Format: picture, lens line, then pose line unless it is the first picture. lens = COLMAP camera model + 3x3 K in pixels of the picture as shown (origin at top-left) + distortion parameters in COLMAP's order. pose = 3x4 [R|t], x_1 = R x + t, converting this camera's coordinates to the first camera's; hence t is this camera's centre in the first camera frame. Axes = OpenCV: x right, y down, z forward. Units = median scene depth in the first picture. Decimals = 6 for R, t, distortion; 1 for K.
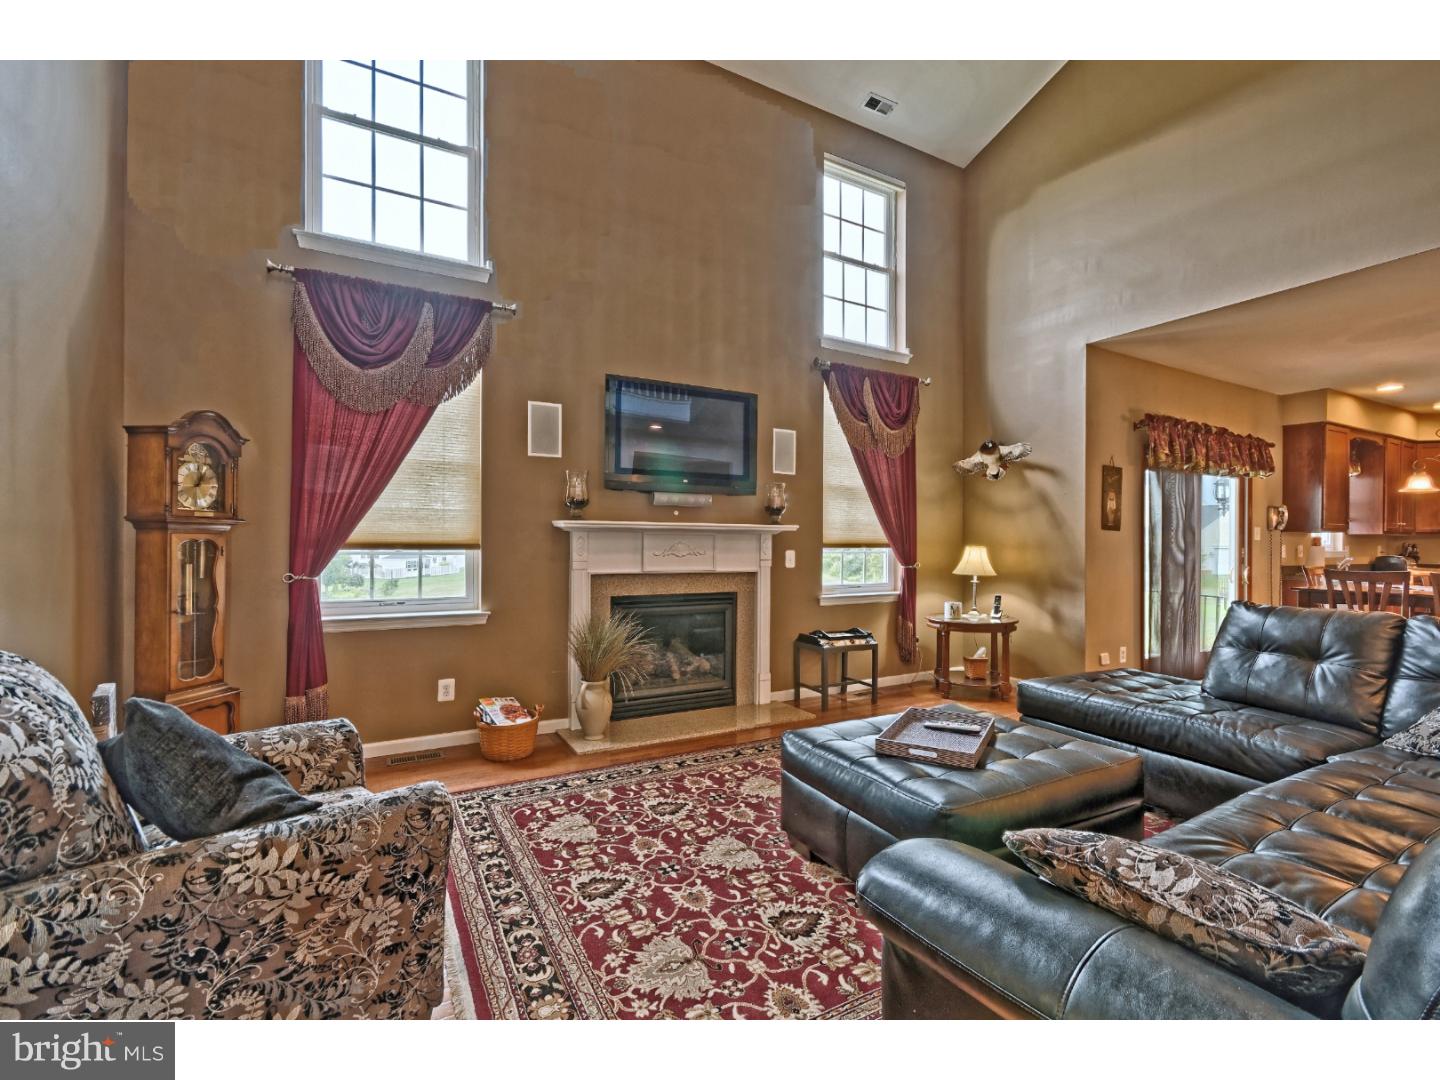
lens RADIAL K [[661.0, 0, 741.4], [0, 661.0, 547.3], [0, 0, 1]] dist [0.002203, 0.000540]
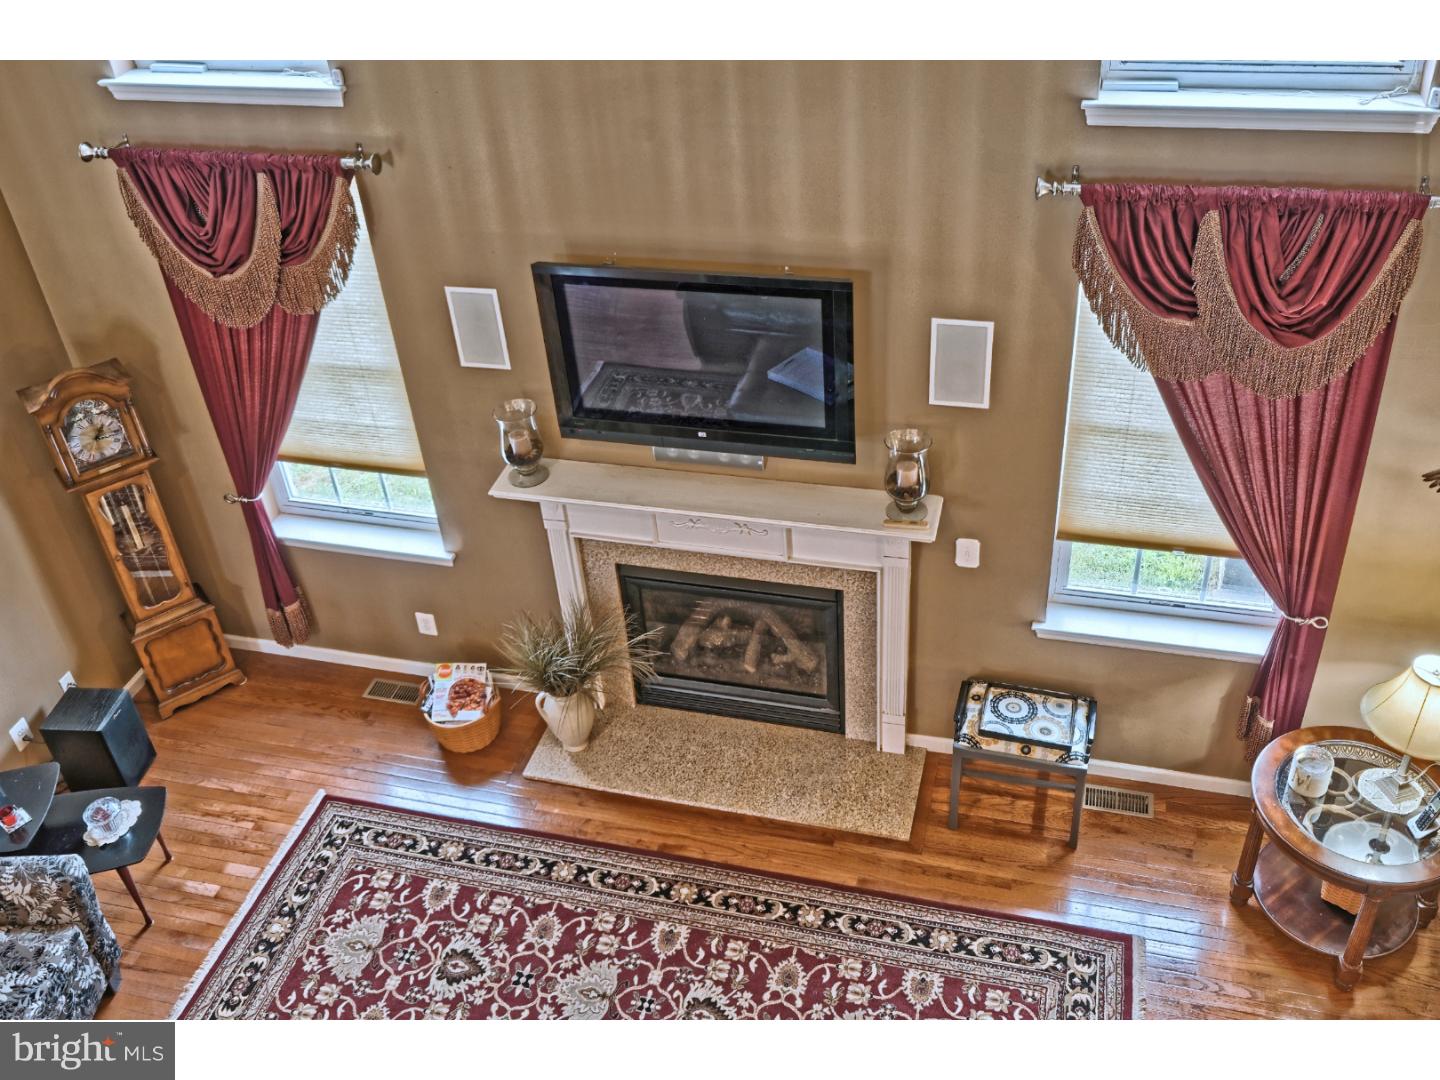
lens RADIAL K [[1325.5, 0, 725.6], [0, 1325.5, 530.7], [0, 0, 1]] dist [-0.001836, 0.000000]
pose [[0.698376, 0.387032, -0.602060, 0.777926], [0.065715, 0.802955, 0.592405, -0.860962], [0.712707, -0.453287, 0.535331, 0.510036]]
